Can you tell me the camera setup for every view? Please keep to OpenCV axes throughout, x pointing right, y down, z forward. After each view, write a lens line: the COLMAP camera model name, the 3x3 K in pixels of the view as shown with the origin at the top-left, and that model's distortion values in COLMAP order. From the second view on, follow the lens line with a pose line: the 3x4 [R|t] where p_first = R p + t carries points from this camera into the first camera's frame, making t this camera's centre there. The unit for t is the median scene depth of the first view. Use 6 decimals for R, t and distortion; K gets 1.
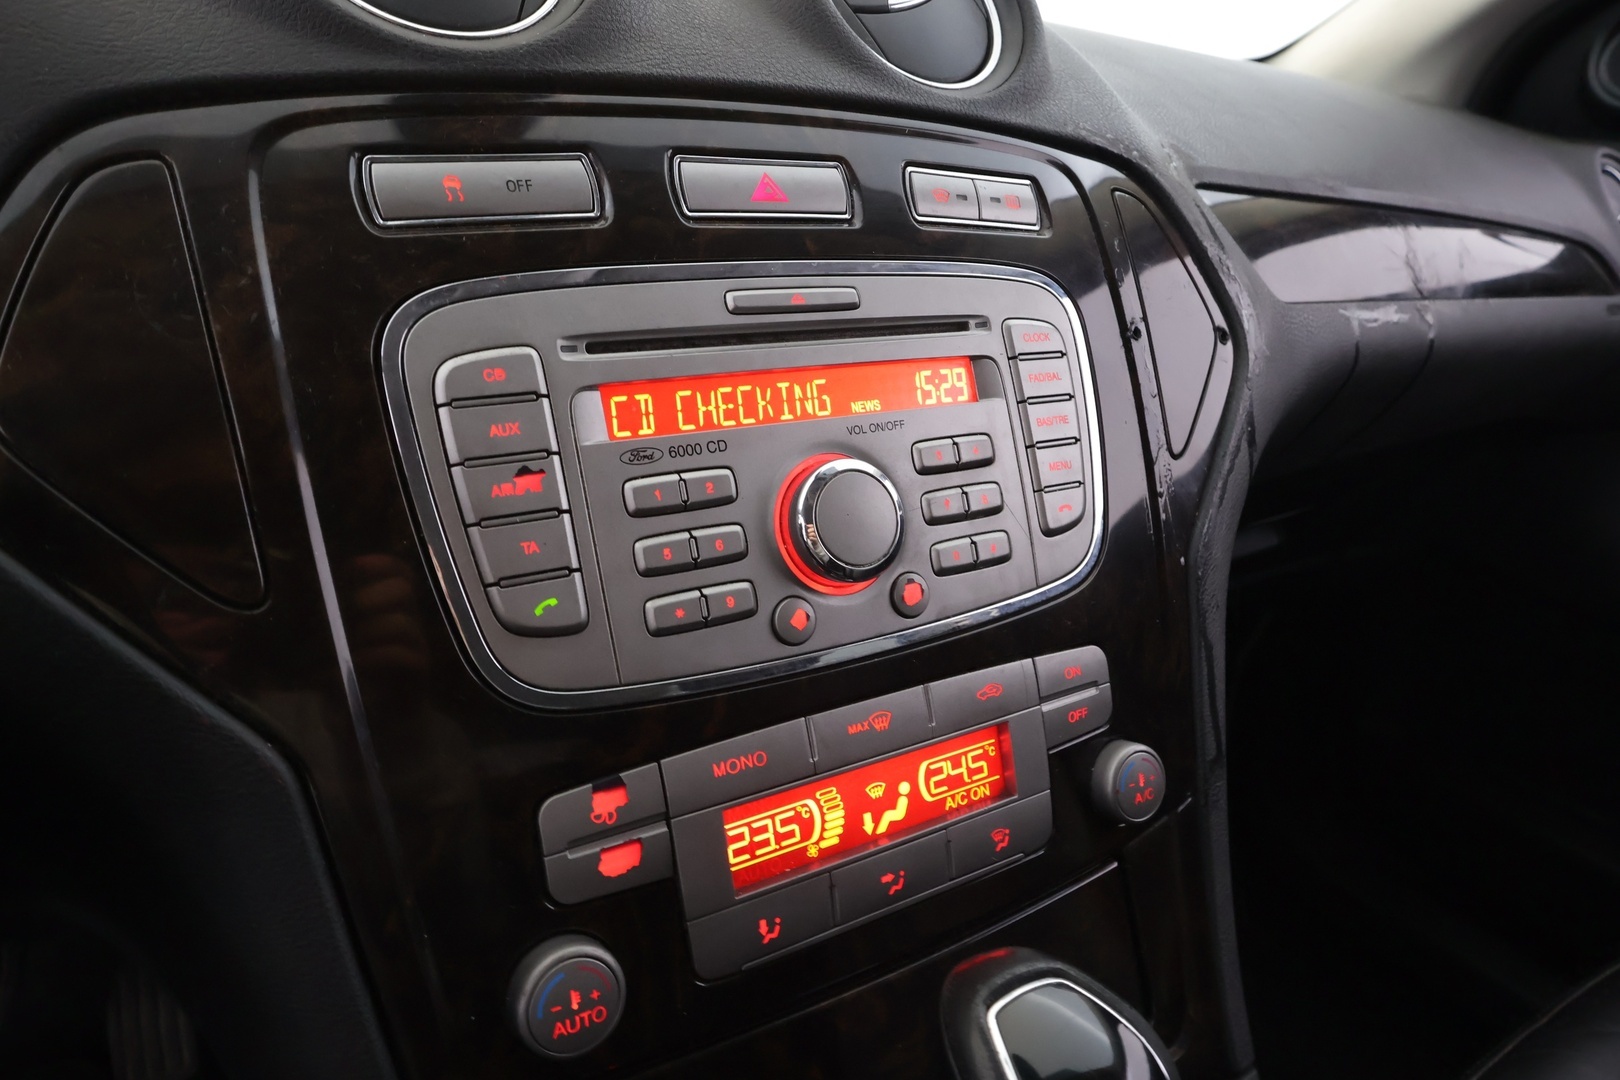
lens RADIAL K [[984.6, 0, 810.0], [0, 984.6, 540.0], [0, 0, 1]] dist [-0.002362, -0.000471]
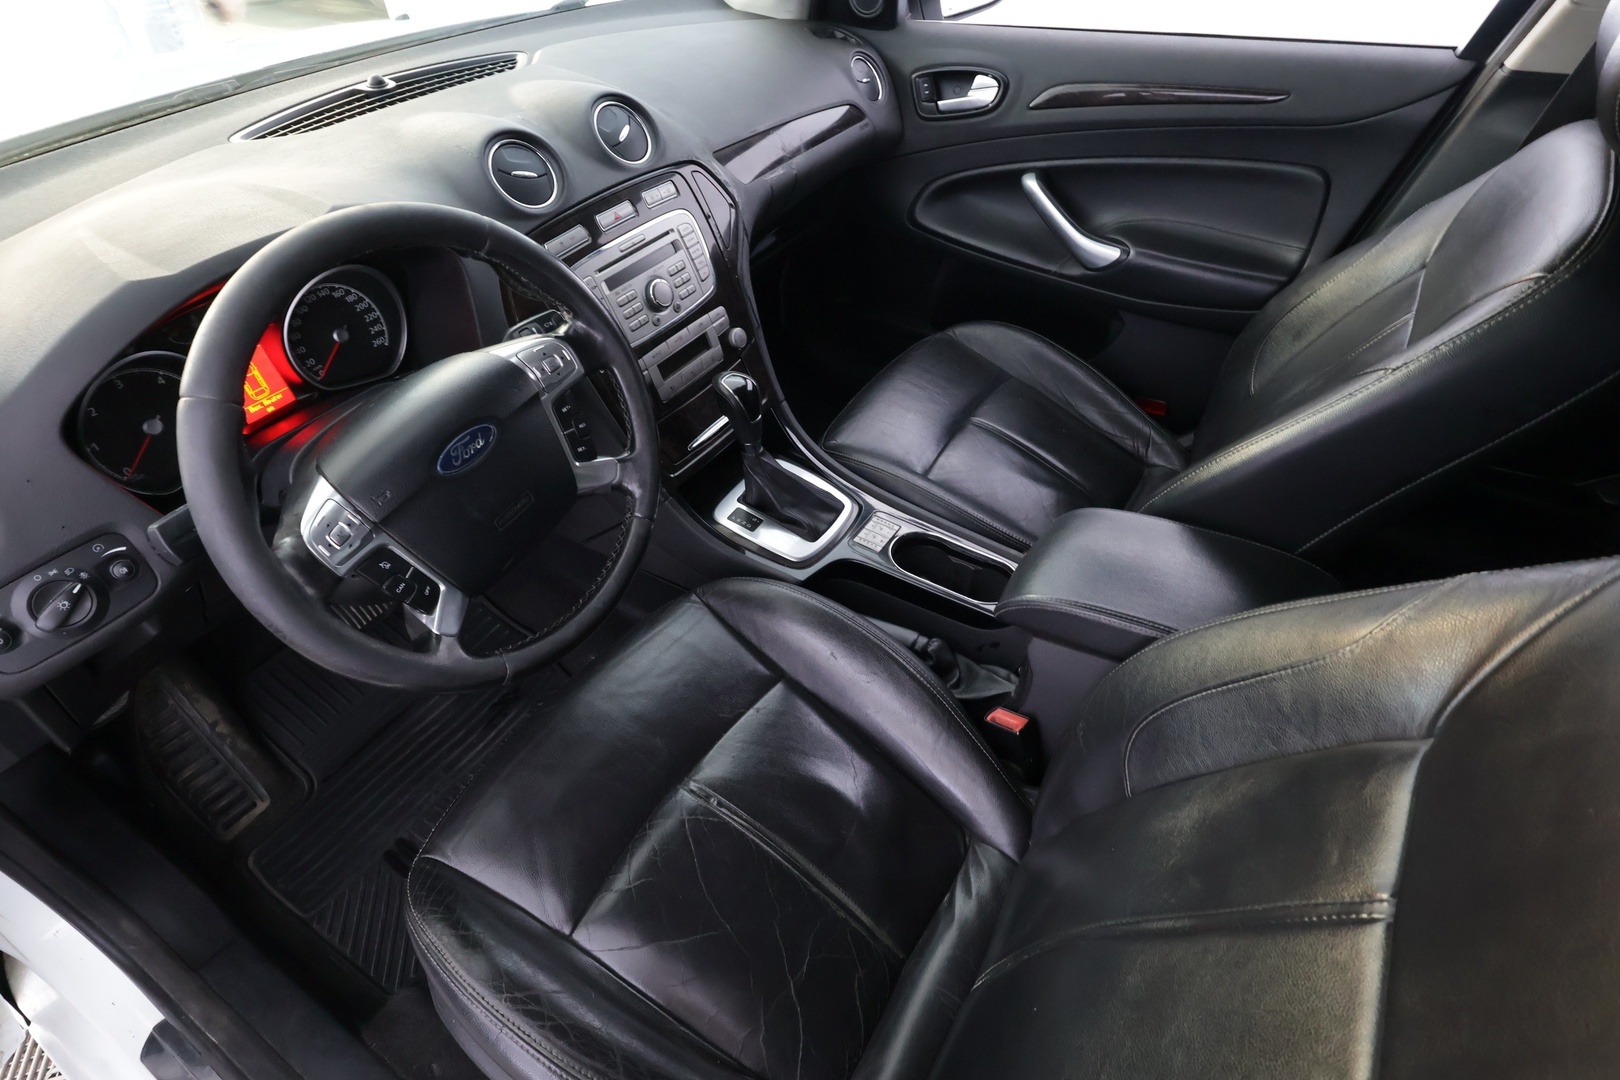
lens RADIAL K [[942.5, 0, 810.0], [0, 942.5, 540.0], [0, 0, 1]] dist [-0.000272, 0.000225]
pose [[0.893748, -0.342954, 0.289131, -0.789486], [0.224992, 0.900356, 0.372476, -0.369122], [-0.388063, -0.267847, 0.881853, -2.664754]]
